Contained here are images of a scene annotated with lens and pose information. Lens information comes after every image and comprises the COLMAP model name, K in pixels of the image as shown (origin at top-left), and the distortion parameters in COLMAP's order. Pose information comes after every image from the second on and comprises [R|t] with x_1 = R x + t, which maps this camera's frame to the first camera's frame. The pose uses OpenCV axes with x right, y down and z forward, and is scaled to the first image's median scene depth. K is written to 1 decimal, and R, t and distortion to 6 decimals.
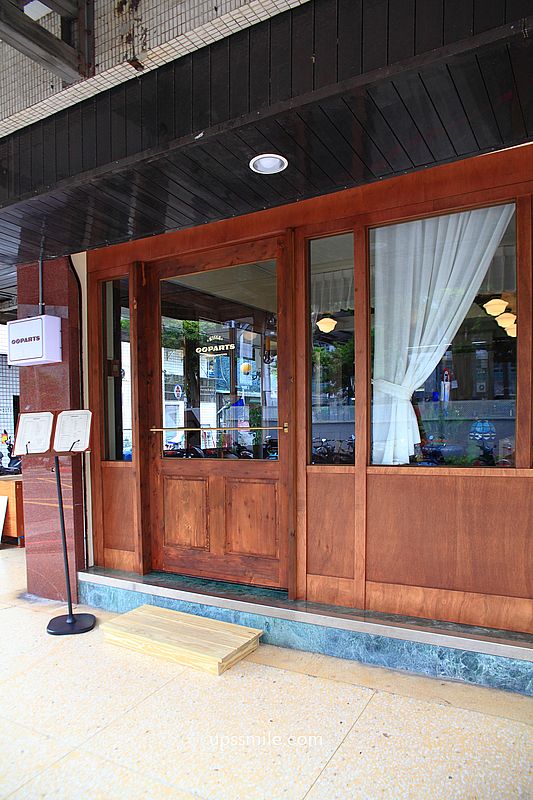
lens RADIAL K [[557.4, 0, 307.0], [0, 557.4, 446.3], [0, 0, 1]] dist [-0.048618, 0.000585]
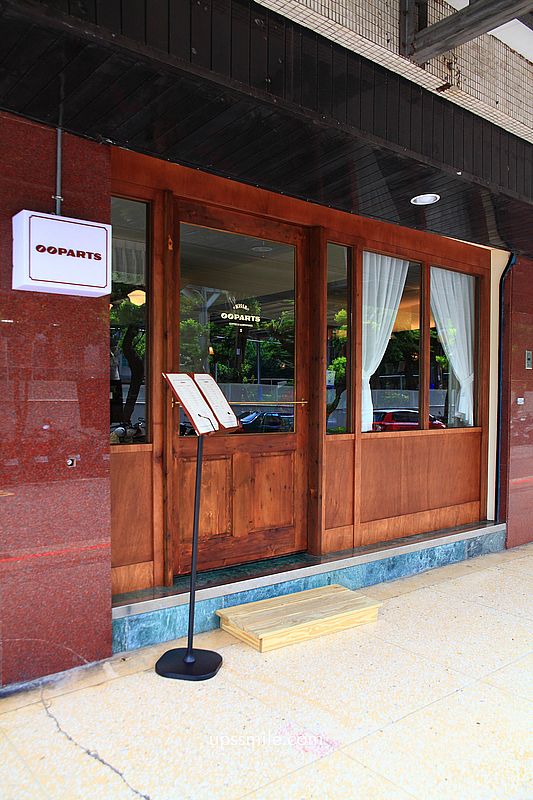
lens RADIAL K [[621.3, 0, 198.4], [0, 621.3, 424.8], [0, 0, 1]] dist [-0.037983, 0.004353]
pose [[0.433437, -0.013192, 0.901087, -1.257400], [0.030174, 0.999545, 0.000120, 0.004238], [-0.900678, 0.027137, 0.433638, 0.670792]]
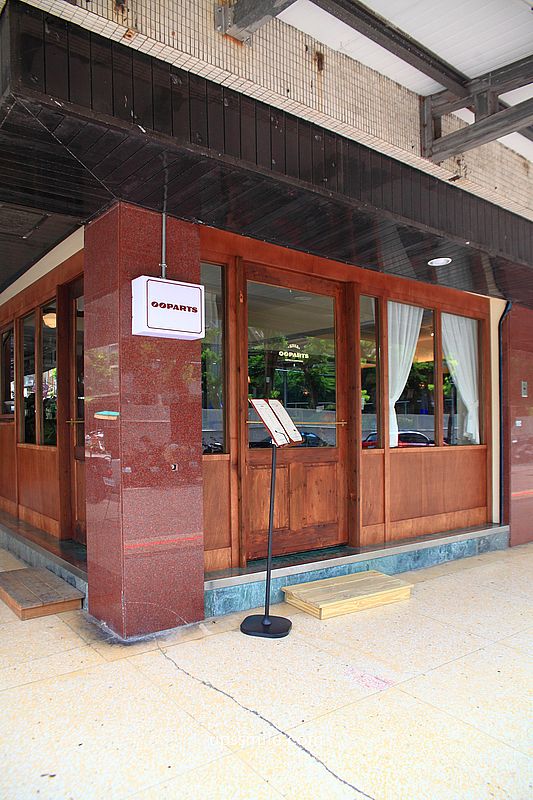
lens RADIAL K [[555.0, 0, 192.0], [0, 555.0, 411.6], [0, 0, 1]] dist [-0.060052, 0.004855]
pose [[0.475666, 0.045403, 0.878453, -1.432847], [0.024543, 0.997593, -0.064850, 0.018298], [-0.879284, 0.052406, 0.473407, 0.700715]]
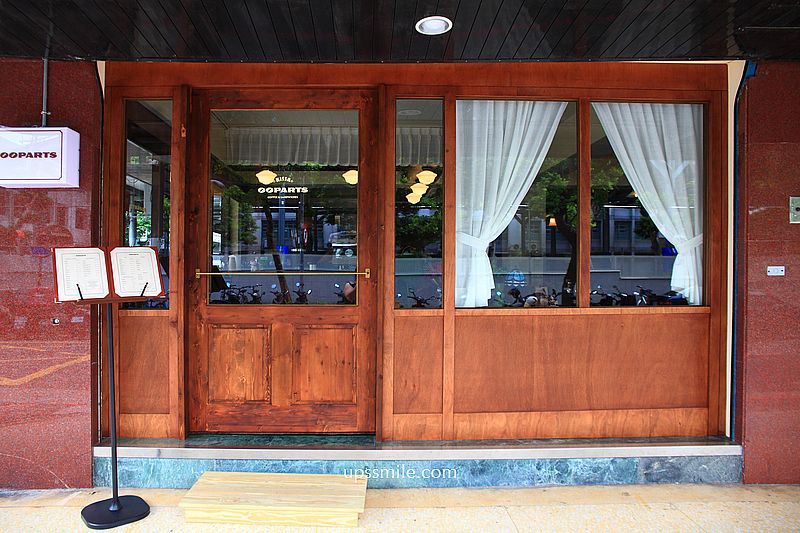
lens RADIAL K [[517.4, 0, 382.0], [0, 517.4, 274.3], [0, 0, 1]] dist [-0.078462, 0.056217]
pose [[0.872010, 0.019281, 0.489108, -0.492058], [0.004087, 0.998902, -0.046665, 0.013154], [-0.489471, 0.042692, 0.870974, 0.160813]]
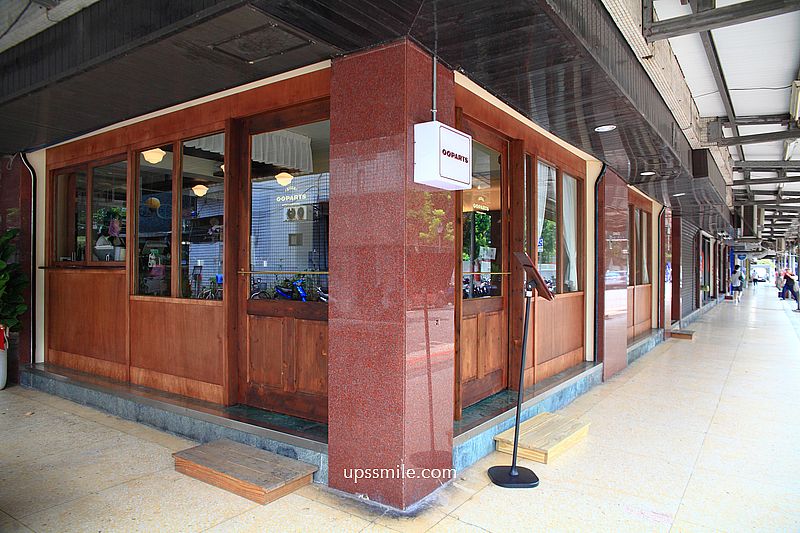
lens RADIAL K [[557.4, 0, 354.6], [0, 557.4, 266.6], [0, 0, 1]] dist [-0.048618, 0.000585]
pose [[0.161397, 0.026870, 0.986524, -1.533415], [0.033521, 0.998903, -0.032692, -0.017772], [-0.986320, 0.038346, 0.160319, 1.189466]]
